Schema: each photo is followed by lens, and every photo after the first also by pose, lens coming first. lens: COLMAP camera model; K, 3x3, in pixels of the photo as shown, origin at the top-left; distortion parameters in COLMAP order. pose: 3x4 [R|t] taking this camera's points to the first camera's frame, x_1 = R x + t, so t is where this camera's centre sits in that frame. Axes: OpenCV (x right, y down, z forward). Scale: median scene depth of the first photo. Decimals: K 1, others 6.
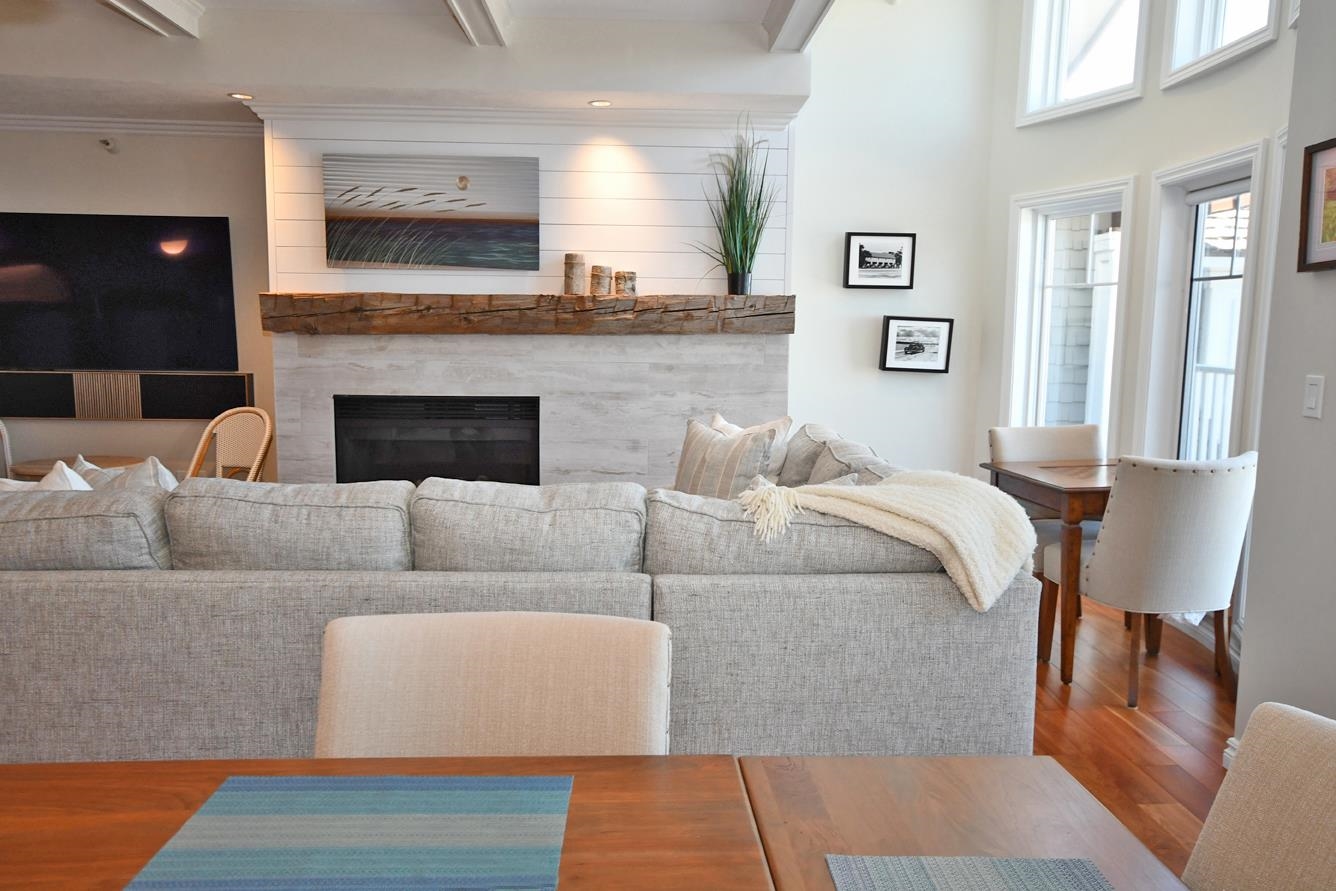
lens RADIAL K [[1041.4, 0, 669.1], [0, 1041.4, 468.0], [0, 0, 1]] dist [0.009953, 0.007169]
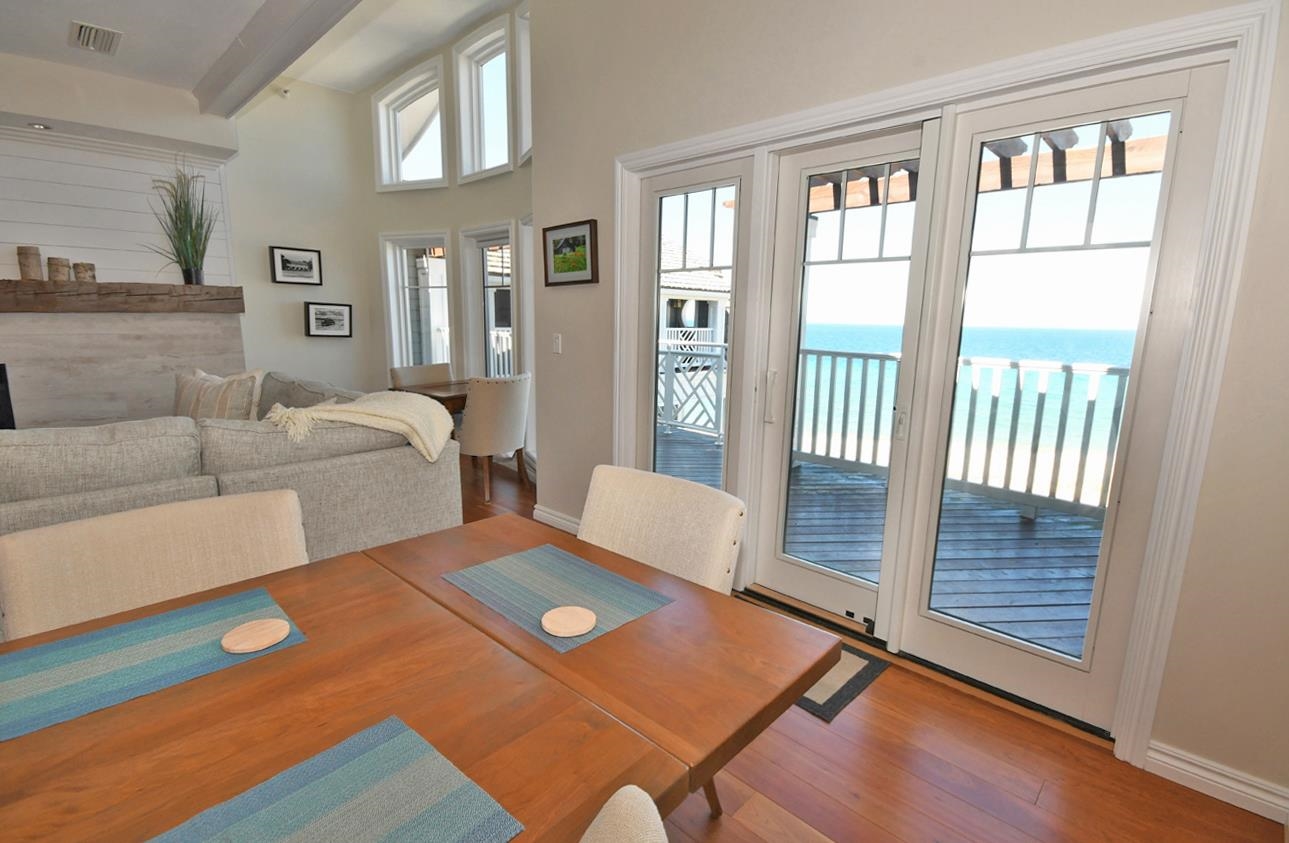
lens RADIAL K [[588.3, 0, 652.9], [0, 588.3, 436.1], [0, 0, 1]] dist [0.021873, -0.016903]
pose [[0.711301, -0.135830, 0.689639, -0.075335], [0.083797, 0.990540, 0.108666, 0.003746], [-0.697875, -0.019505, 0.715954, -0.024152]]
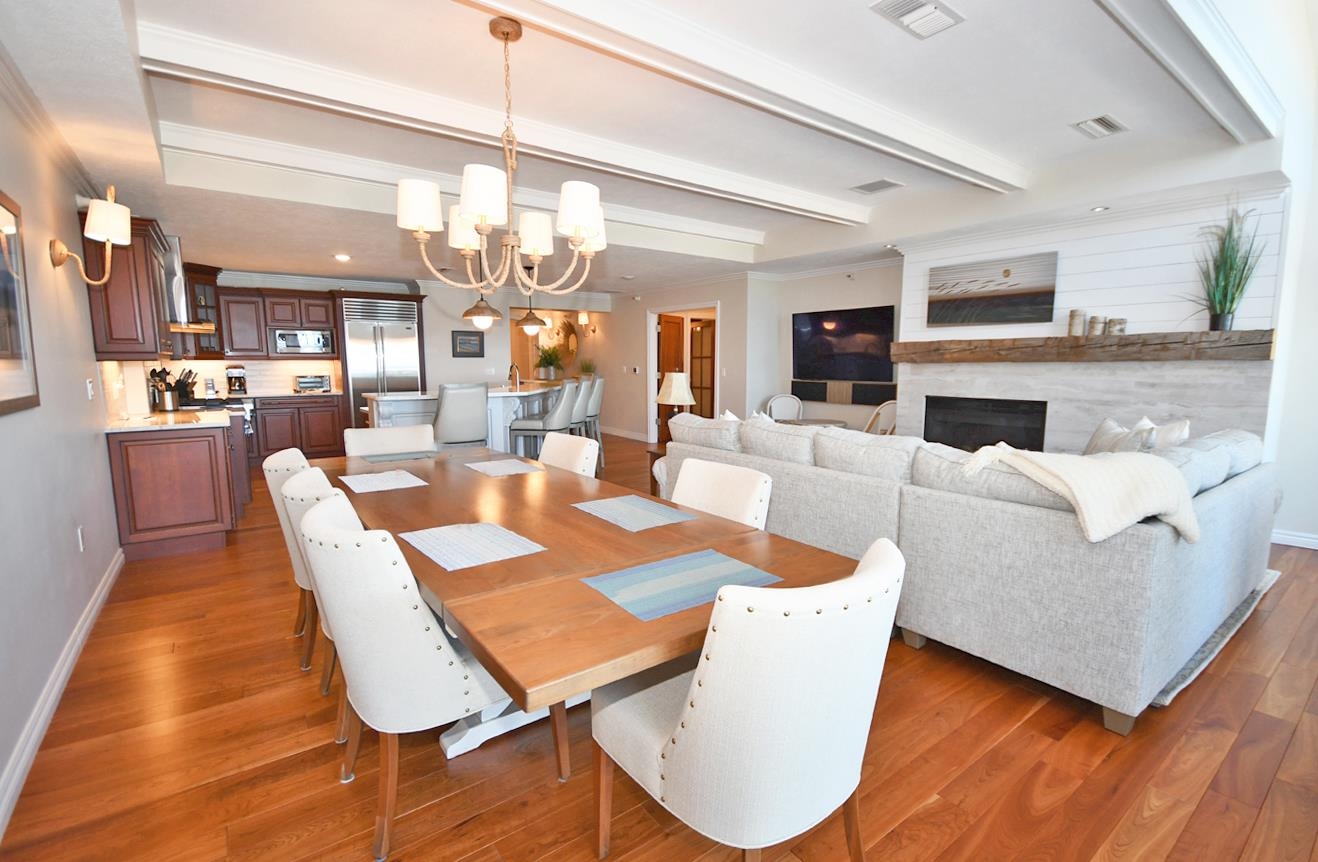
lens RADIAL K [[601.5, 0, 667.6], [0, 601.5, 445.9], [0, 0, 1]] dist [0.021873, -0.016903]
pose [[0.561609, 0.105159, -0.820693, 0.327791], [-0.103819, 0.993007, 0.056195, 0.007871], [0.820863, 0.053644, 0.568600, 0.001762]]
